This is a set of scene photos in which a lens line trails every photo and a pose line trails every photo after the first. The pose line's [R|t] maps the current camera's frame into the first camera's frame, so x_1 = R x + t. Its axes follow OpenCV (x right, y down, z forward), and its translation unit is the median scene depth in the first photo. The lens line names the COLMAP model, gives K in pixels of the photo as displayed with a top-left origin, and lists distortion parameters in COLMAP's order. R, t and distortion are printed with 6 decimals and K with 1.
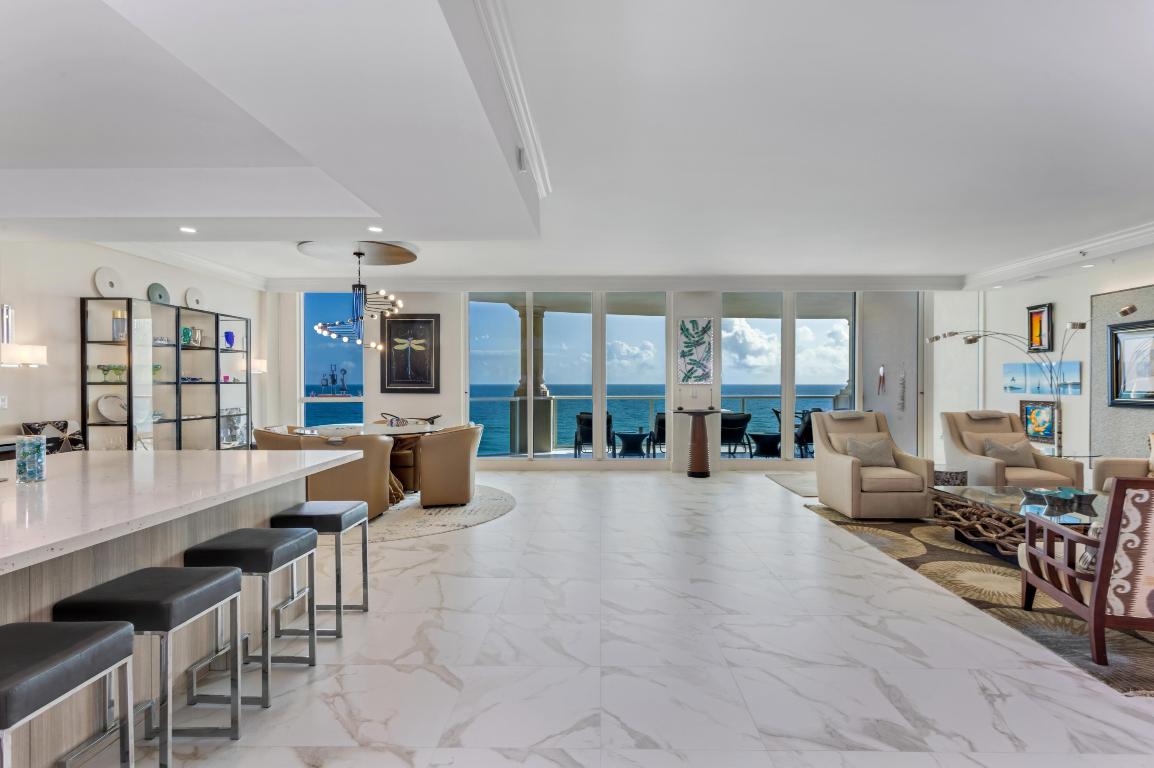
lens RADIAL K [[584.4, 0, 596.9], [0, 584.4, 390.3], [0, 0, 1]] dist [-0.001125, 0.000444]
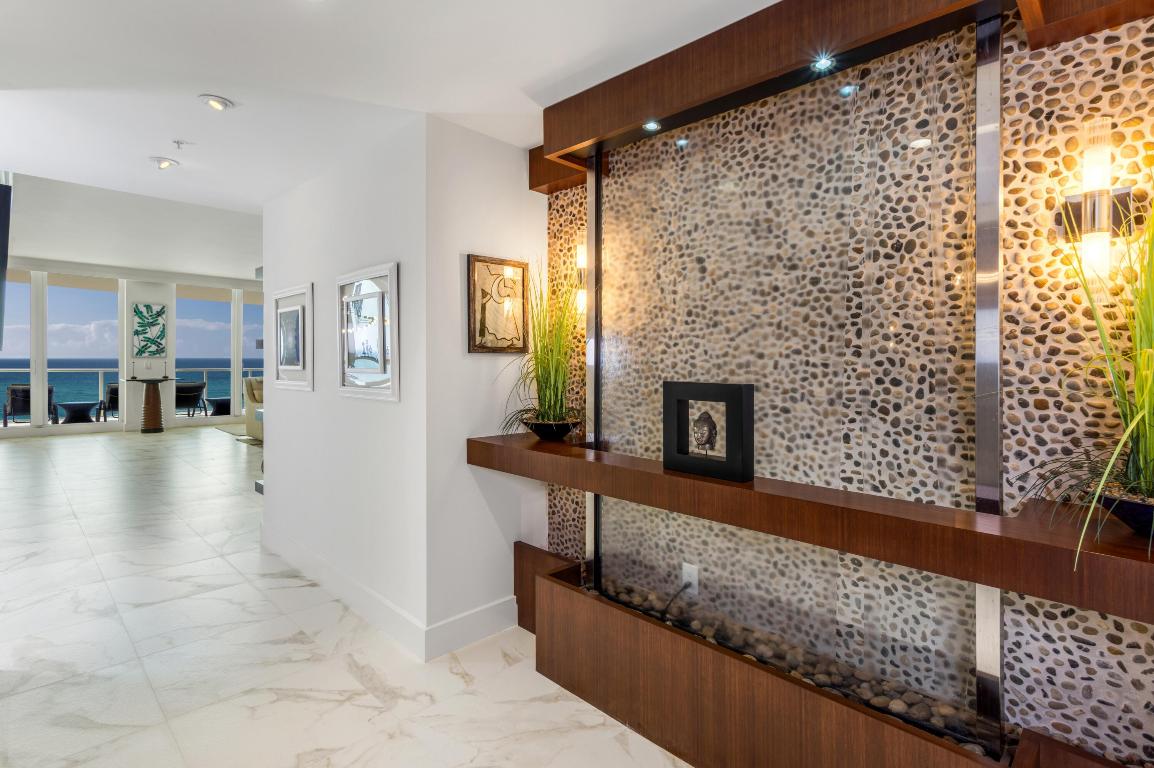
lens RADIAL K [[584.4, 0, 590.8], [0, 584.4, 355.4], [0, 0, 1]] dist [-0.001125, 0.000444]
pose [[0.699586, 0.000463, 0.714549, -0.057166], [0.006757, 0.999951, -0.007264, -0.000567], [-0.714517, 0.009910, 0.699548, -0.504469]]
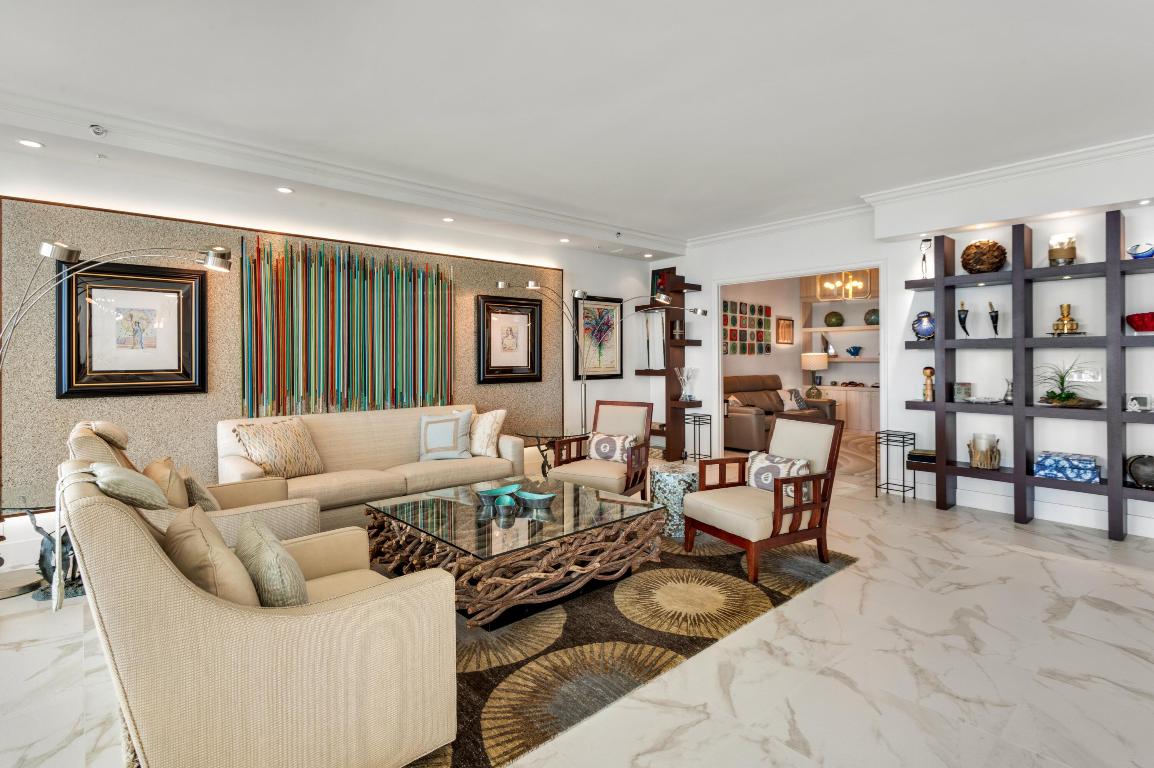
lens RADIAL K [[584.4, 0, 527.6], [0, 584.4, 353.2], [0, 0, 1]] dist [-0.001125, 0.000444]
pose [[-0.649827, 0.003997, 0.760072, 0.091333], [0.010761, 0.999934, 0.003942, -0.011265], [-0.760006, 0.010741, -0.649827, 0.809075]]
